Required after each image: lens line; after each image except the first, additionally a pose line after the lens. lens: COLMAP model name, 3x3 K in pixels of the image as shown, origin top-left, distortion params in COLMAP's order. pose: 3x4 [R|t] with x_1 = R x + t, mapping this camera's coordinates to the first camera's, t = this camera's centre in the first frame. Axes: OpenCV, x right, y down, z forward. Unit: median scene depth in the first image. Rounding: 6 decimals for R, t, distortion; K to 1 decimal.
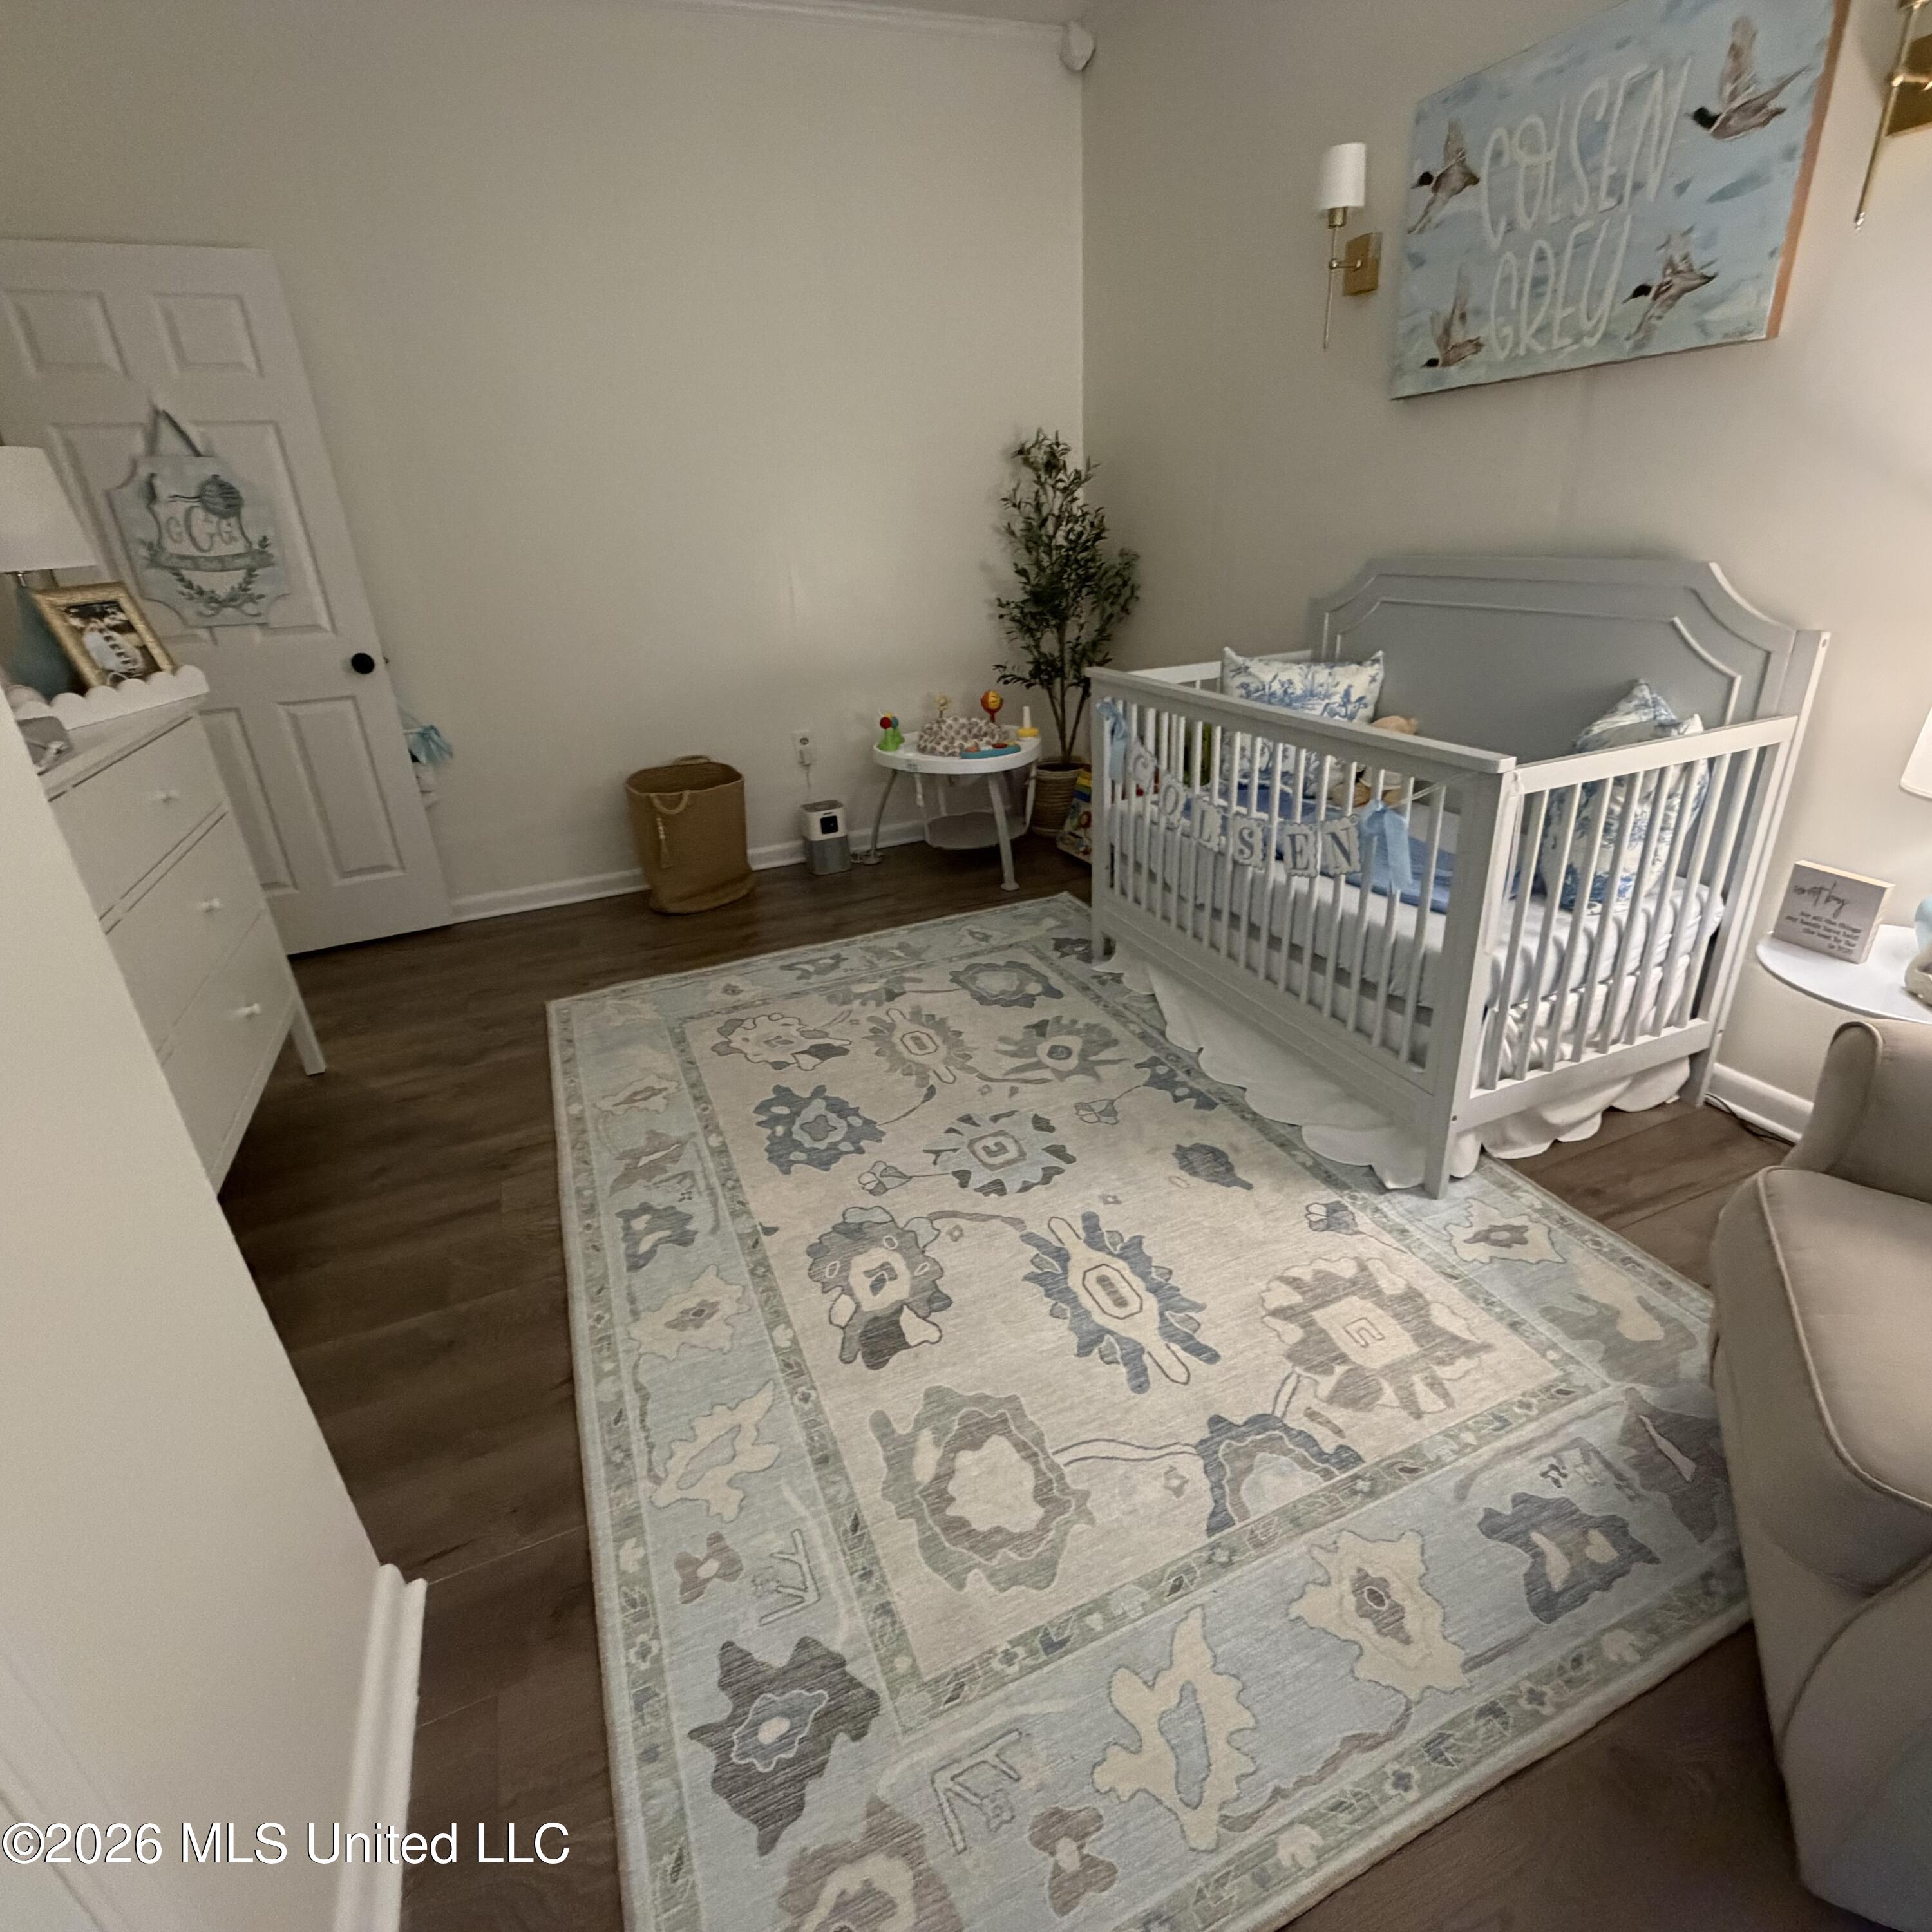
lens RADIAL K [[1028.0, 0, 970.3], [0, 1028.0, 960.5], [0, 0, 1]] dist [0.000915, -0.001140]
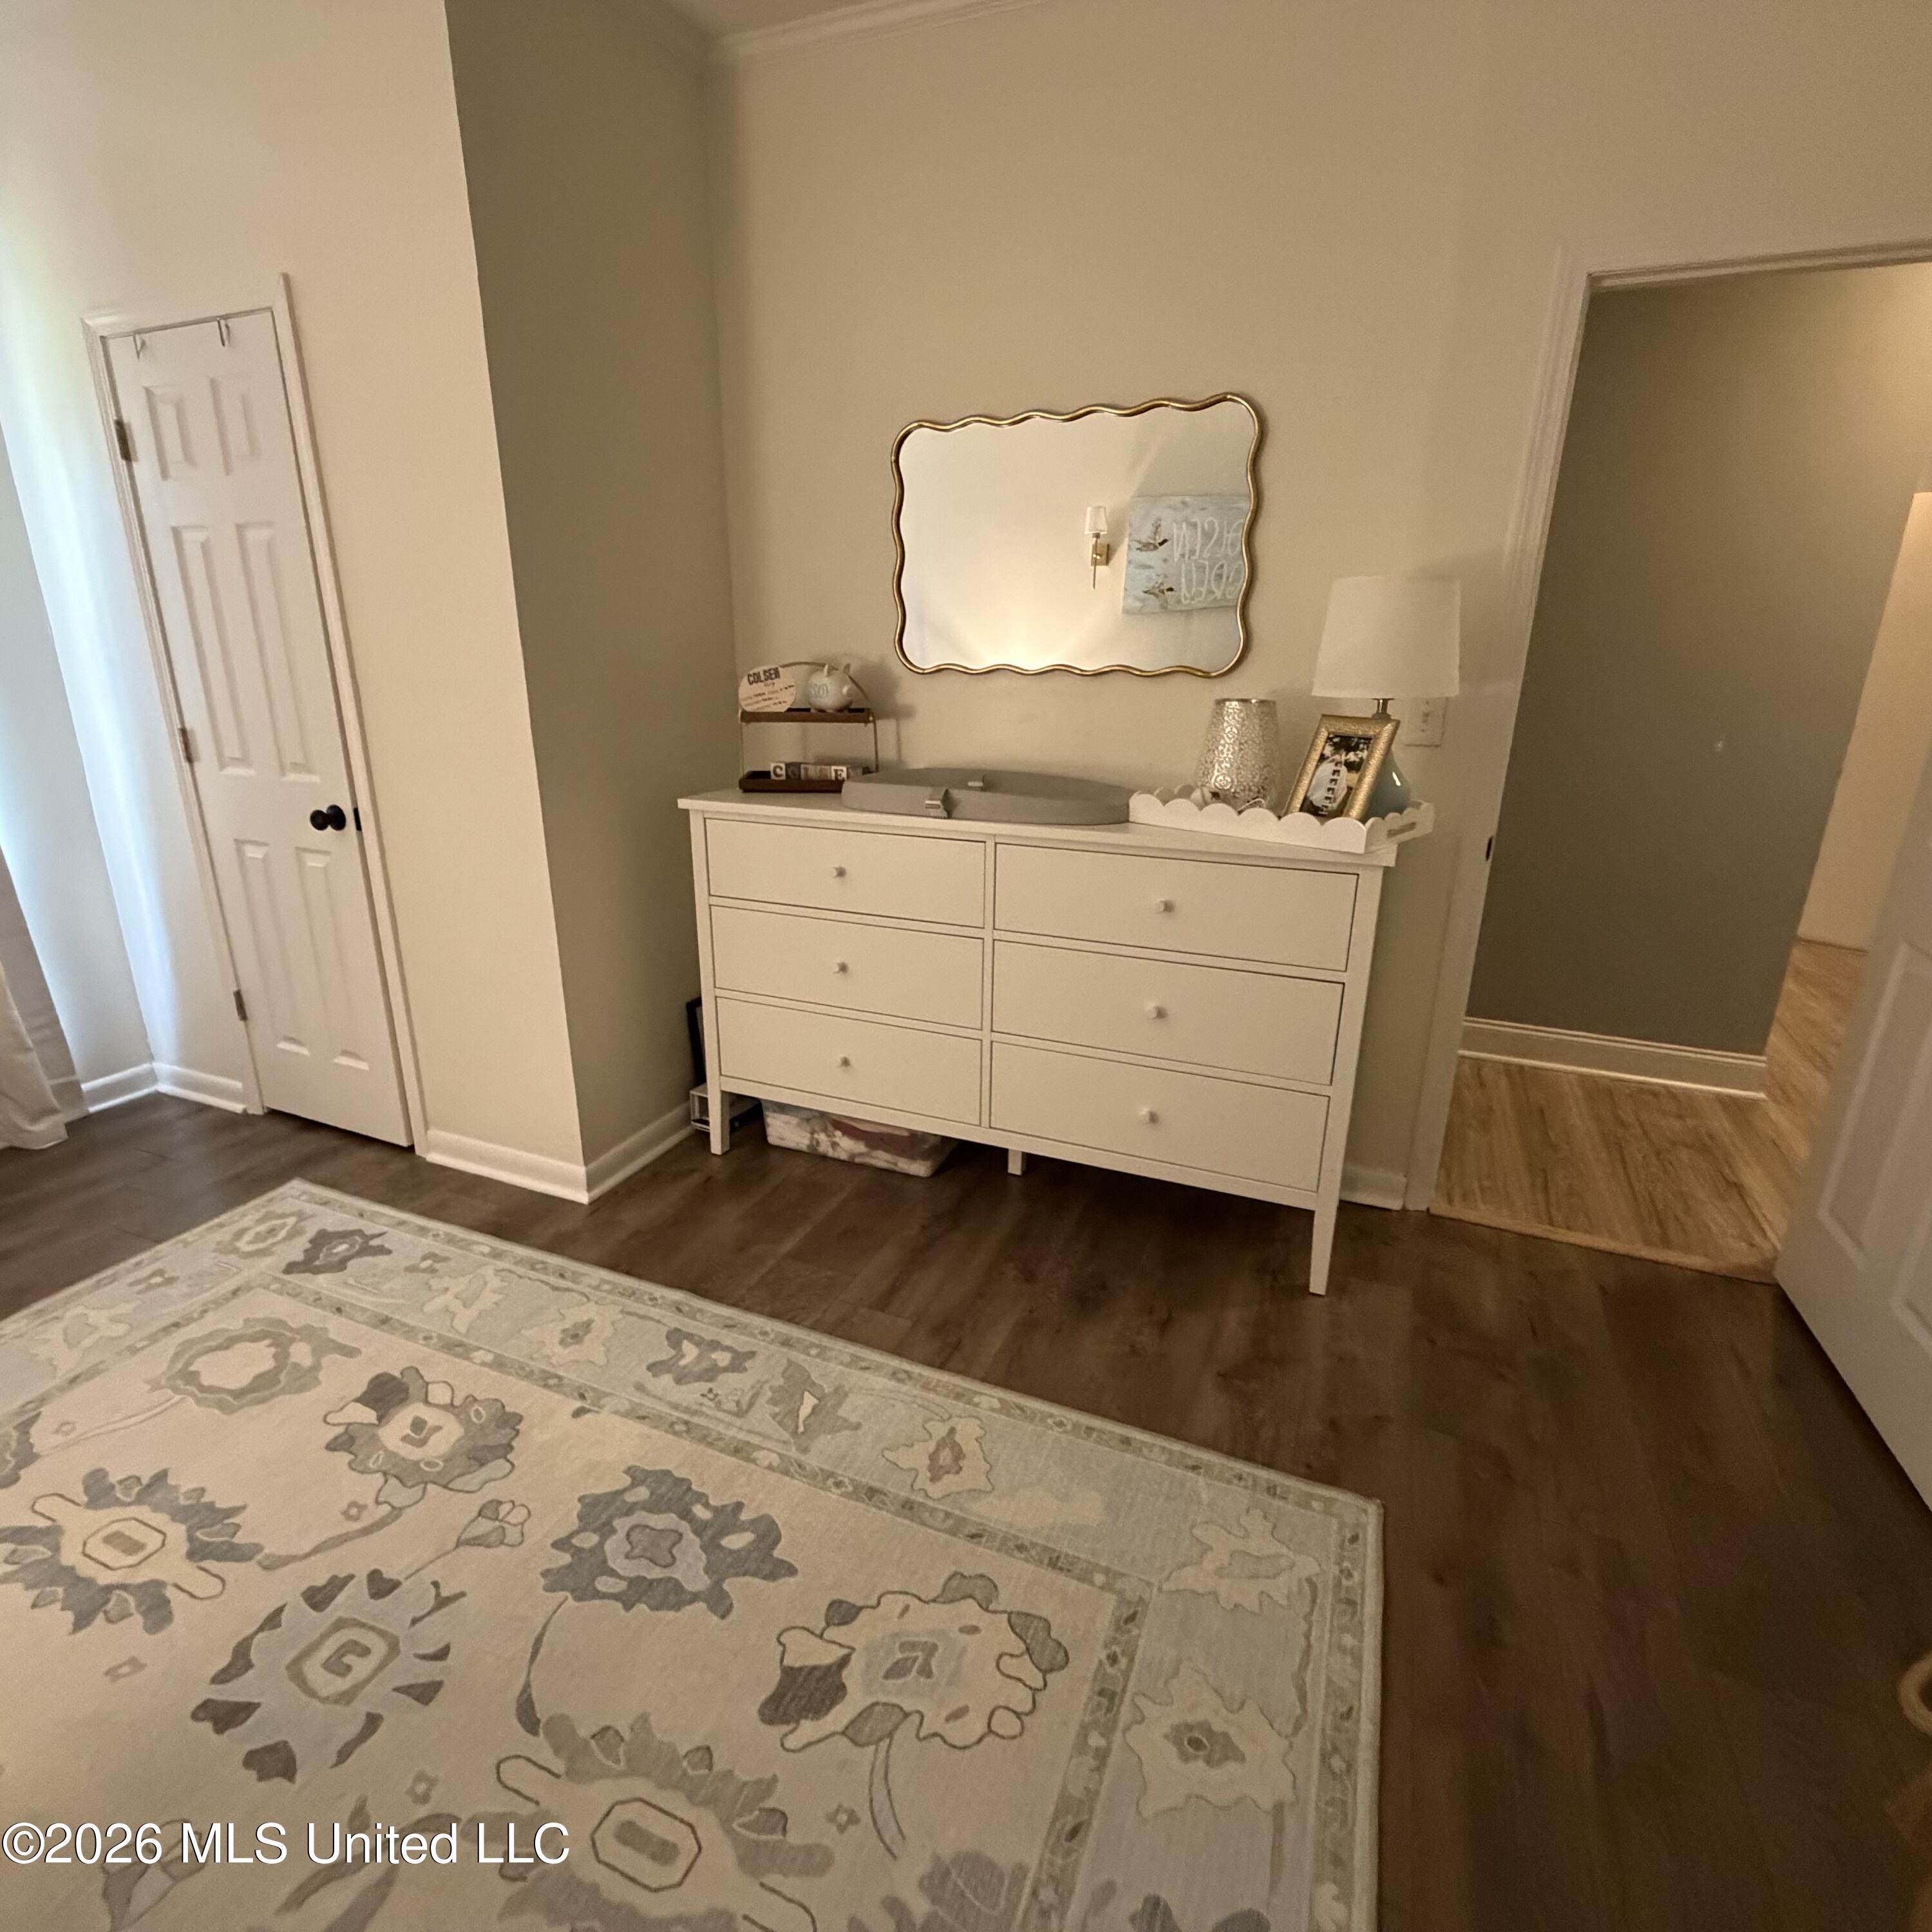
lens RADIAL K [[1028.0, 0, 962.1], [0, 1028.0, 968.7], [0, 0, 1]] dist [0.000915, -0.001140]
pose [[-0.716459, 0.256231, -0.648870, 0.060546], [-0.255298, 0.769290, 0.585675, -0.683421], [0.649237, 0.585268, -0.485750, 1.436876]]
